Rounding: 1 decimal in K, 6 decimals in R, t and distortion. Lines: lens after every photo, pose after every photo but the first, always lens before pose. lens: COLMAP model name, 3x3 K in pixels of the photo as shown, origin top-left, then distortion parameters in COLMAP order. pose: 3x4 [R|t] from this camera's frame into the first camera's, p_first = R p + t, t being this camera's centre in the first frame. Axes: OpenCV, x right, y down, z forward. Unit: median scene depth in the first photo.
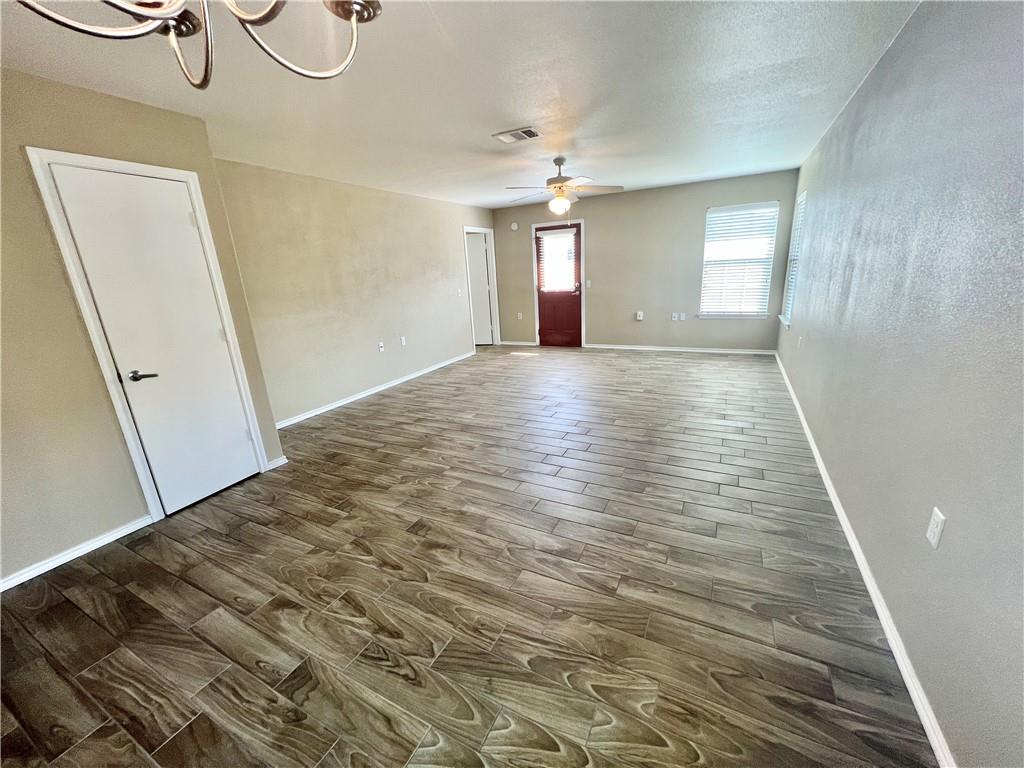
lens RADIAL K [[407.2, 0, 515.9], [0, 407.2, 385.3], [0, 0, 1]] dist [-0.002292, 0.001326]
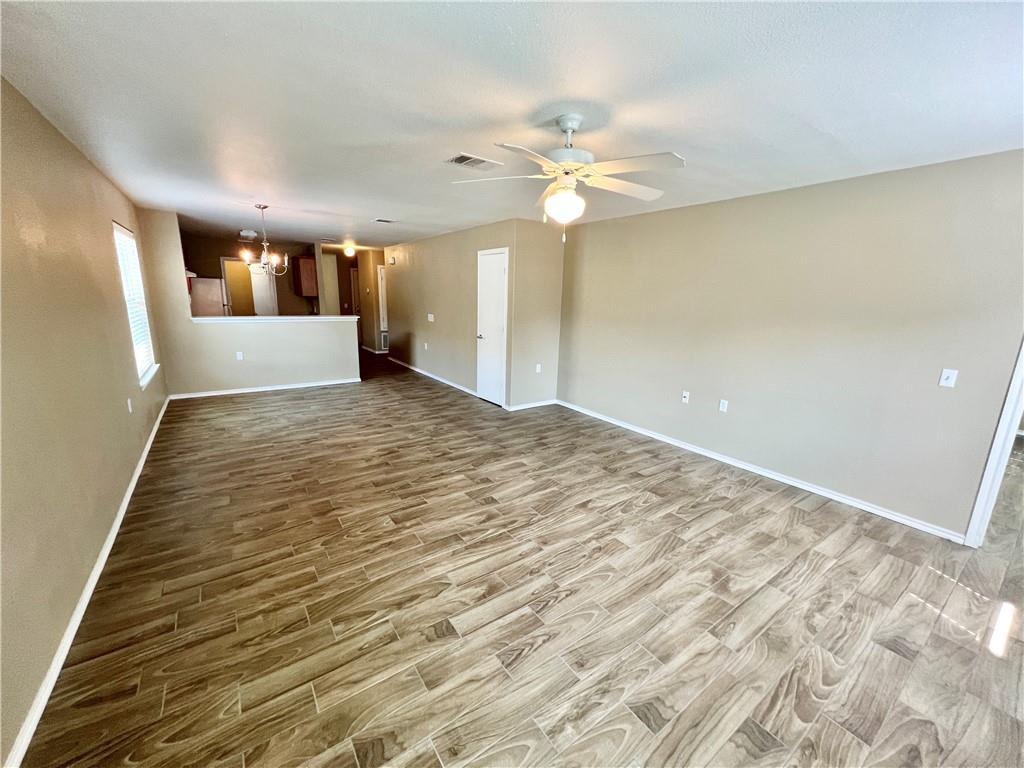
lens RADIAL K [[407.2, 0, 514.2], [0, 407.2, 386.9], [0, 0, 1]] dist [-0.002292, 0.001326]
pose [[-0.457856, 0.237578, -0.856694, 0.793963], [-0.249936, 0.890369, 0.380494, -0.513245], [0.853170, 0.388330, -0.348282, 1.494053]]
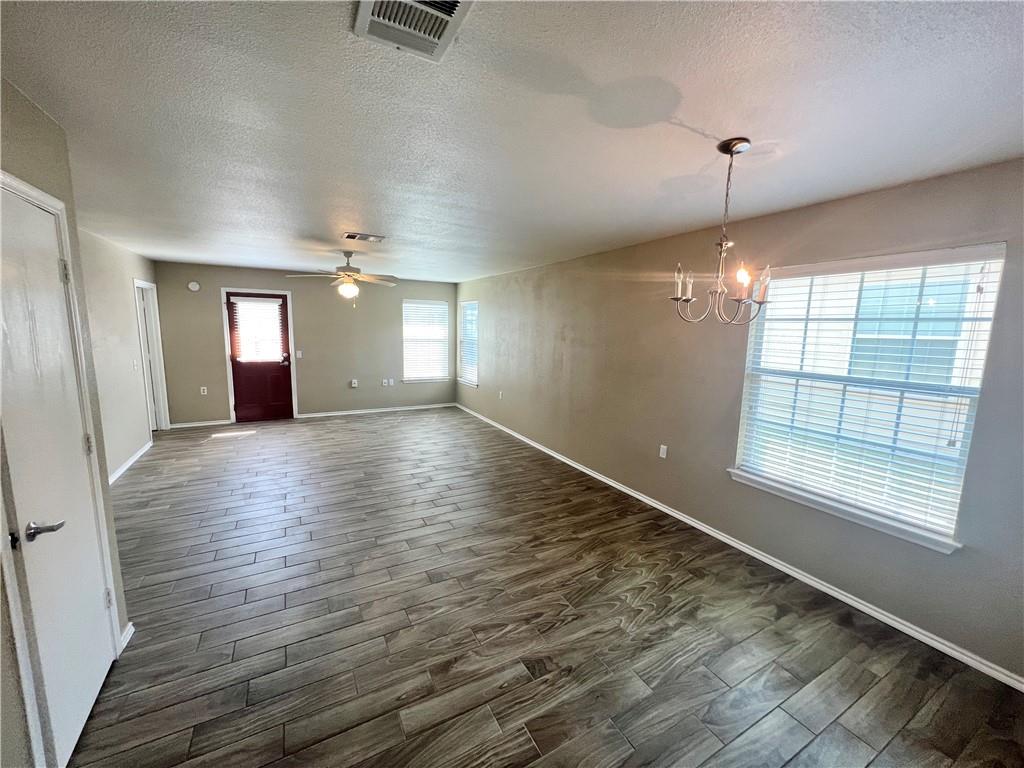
lens RADIAL K [[407.2, 0, 512.9], [0, 407.2, 383.8], [0, 0, 1]] dist [-0.002292, 0.001326]
pose [[0.555307, -0.050421, 0.830116, -0.716588], [0.178377, 0.982151, -0.059670, -0.050951], [-0.812291, 0.181208, 0.554389, 0.071102]]
